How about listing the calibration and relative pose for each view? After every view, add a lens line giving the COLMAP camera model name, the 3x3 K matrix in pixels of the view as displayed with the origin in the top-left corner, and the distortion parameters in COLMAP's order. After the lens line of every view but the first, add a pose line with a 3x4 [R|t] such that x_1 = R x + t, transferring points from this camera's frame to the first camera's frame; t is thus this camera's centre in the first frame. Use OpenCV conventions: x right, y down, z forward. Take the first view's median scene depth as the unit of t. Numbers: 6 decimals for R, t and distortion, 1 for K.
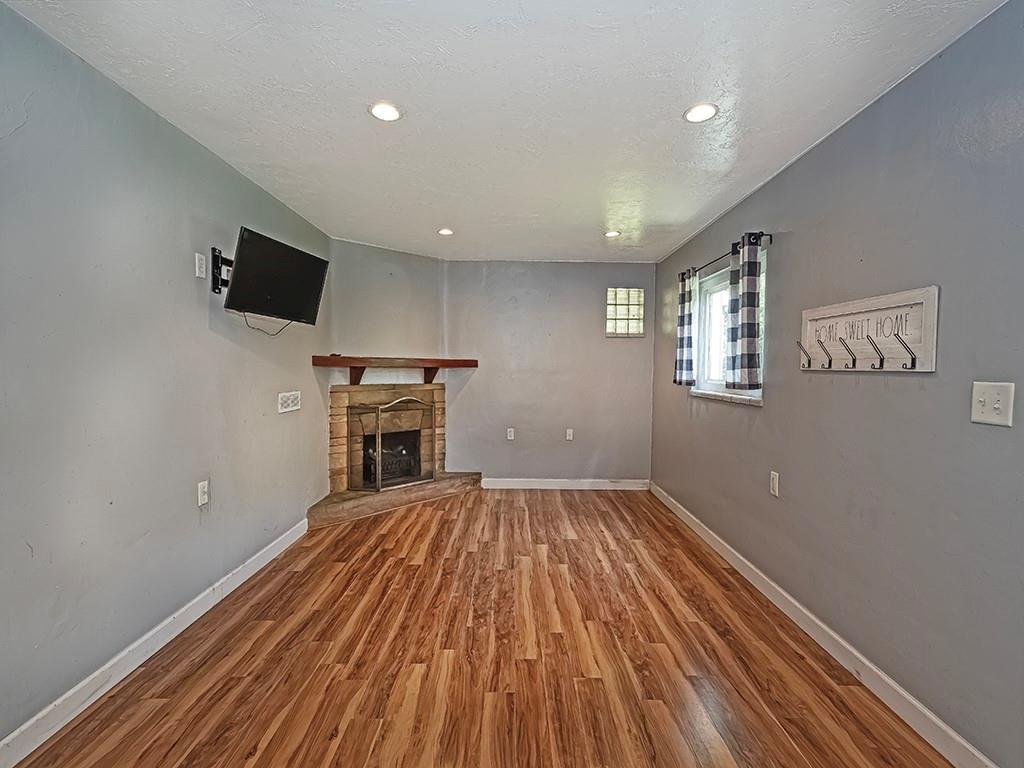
lens RADIAL K [[443.1, 0, 515.6], [0, 443.1, 391.3], [0, 0, 1]] dist [0.007106, -0.001024]
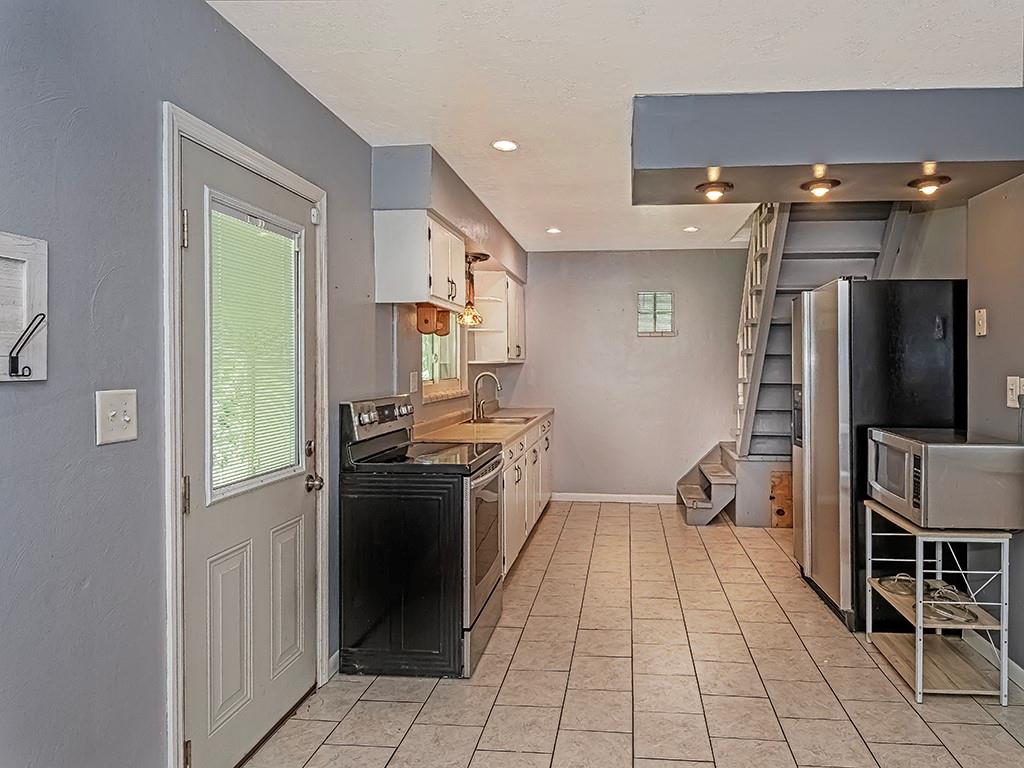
lens RADIAL K [[593.1, 0, 589.1], [0, 593.1, 376.6], [0, 0, 1]] dist [0.001217, 0.000200]
pose [[-0.998033, -0.009503, 0.061972, 0.066972], [-0.004807, 0.997134, 0.075499, -0.055431], [-0.062512, 0.075053, -0.995218, 0.867046]]
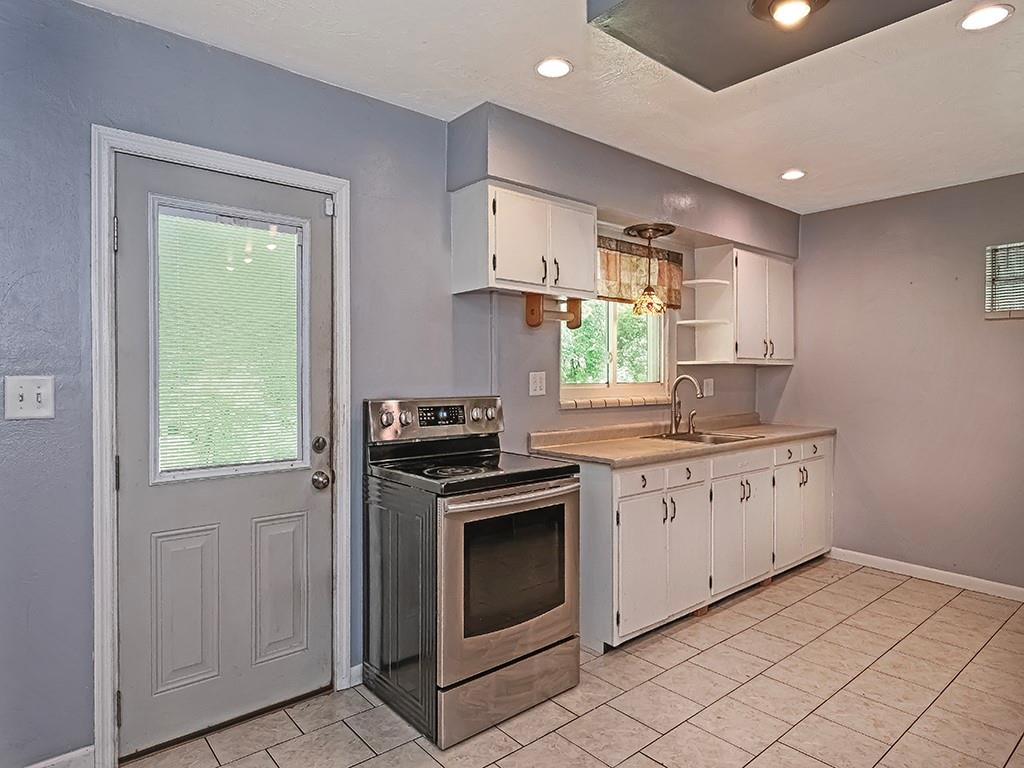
lens RADIAL K [[610.2, 0, 512.0], [0, 610.2, 384.0], [0, 0, 1]] dist [0.000629, 0.000431]
pose [[-0.647322, -0.023560, 0.761853, -0.262355], [0.033515, 0.997676, 0.059329, -0.019319], [-0.761480, 0.063939, -0.645028, 0.457627]]
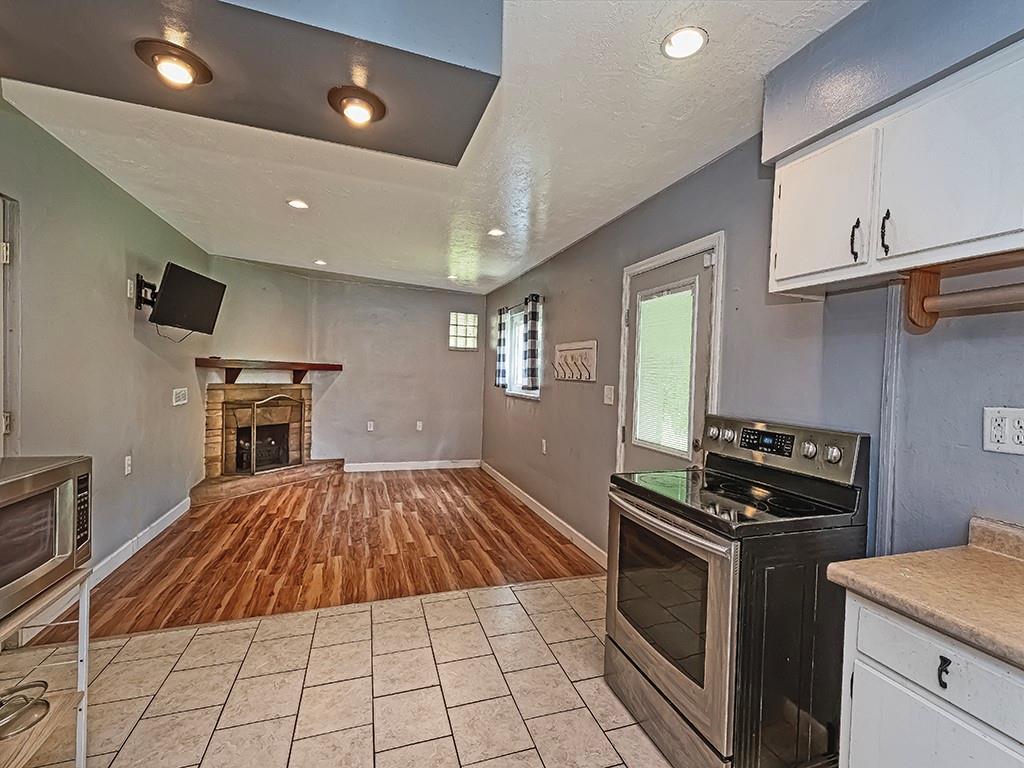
lens RADIAL K [[443.1, 0, 515.6], [0, 443.1, 391.3], [0, 0, 1]] dist [0.007106, -0.001024]
pose [[0.945125, 0.010563, 0.326538, -0.048786], [-0.007655, 0.999919, -0.010190, 0.014440], [-0.326619, 0.007131, 0.945129, -0.417839]]
